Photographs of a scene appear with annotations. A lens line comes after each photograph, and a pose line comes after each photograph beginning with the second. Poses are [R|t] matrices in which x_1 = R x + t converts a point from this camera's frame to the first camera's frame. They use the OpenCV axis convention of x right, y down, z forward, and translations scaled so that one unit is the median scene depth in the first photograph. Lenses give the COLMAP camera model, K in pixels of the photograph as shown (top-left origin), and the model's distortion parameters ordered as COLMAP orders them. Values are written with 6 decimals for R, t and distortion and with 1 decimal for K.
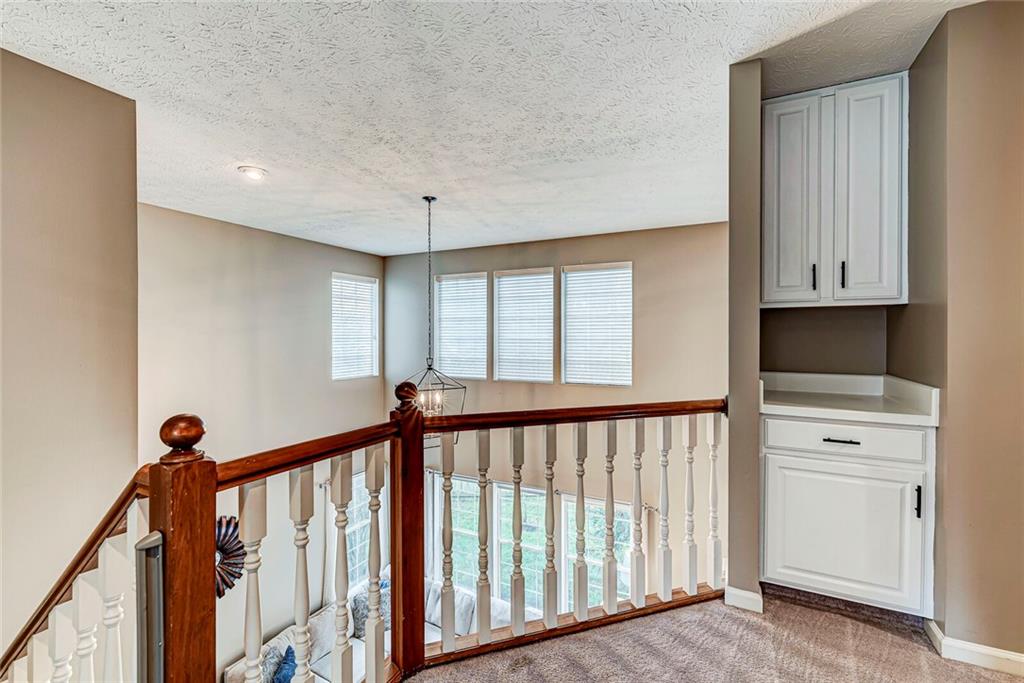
lens RADIAL K [[448.2, 0, 511.7], [0, 448.2, 339.9], [0, 0, 1]] dist [0.000806, -0.000399]
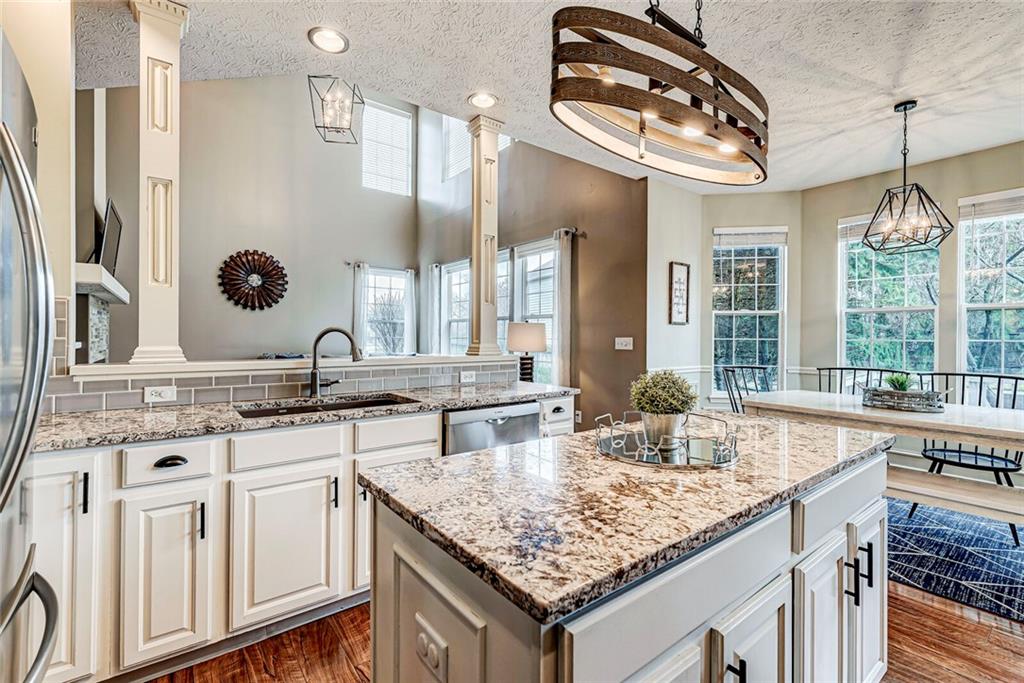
lens RADIAL K [[448.2, 0, 512.1], [0, 448.2, 336.3], [0, 0, 1]] dist [0.000806, -0.000399]
pose [[0.901899, 0.009240, -0.431849, 0.509859], [-0.014351, 0.999860, -0.008578, 0.505511], [0.431709, 0.013934, 0.901905, 0.055489]]
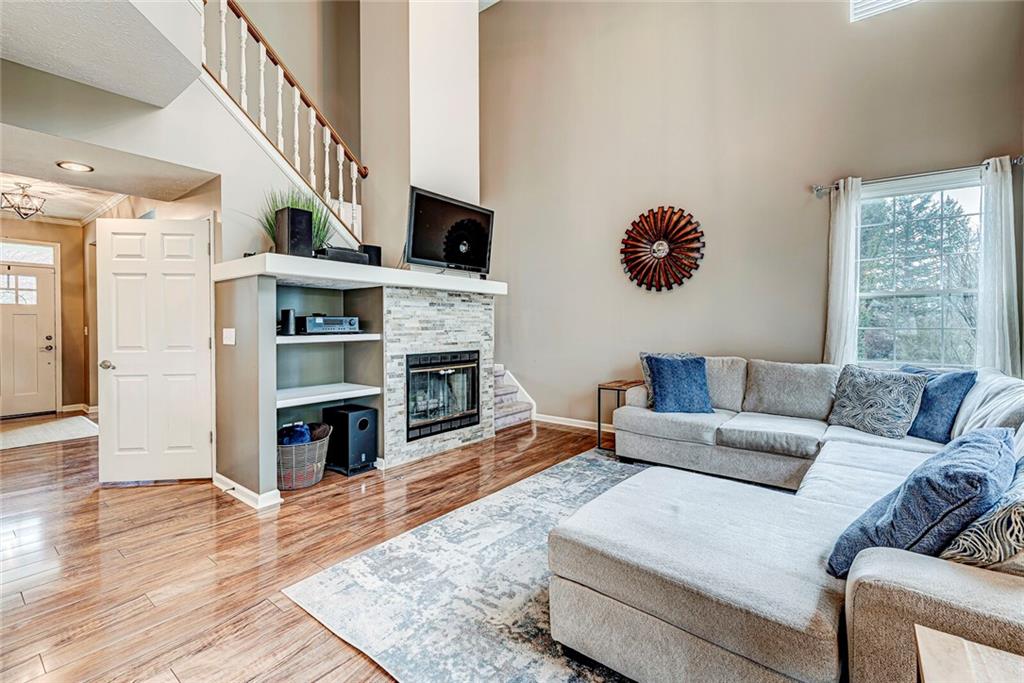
lens RADIAL K [[448.2, 0, 516.2], [0, 448.2, 328.0], [0, 0, 1]] dist [0.000806, -0.000399]
pose [[-0.192867, 0.011094, -0.981162, 0.293891], [-0.009027, 0.999874, 0.013080, 0.498297], [0.981183, 0.011380, -0.192742, 0.654803]]
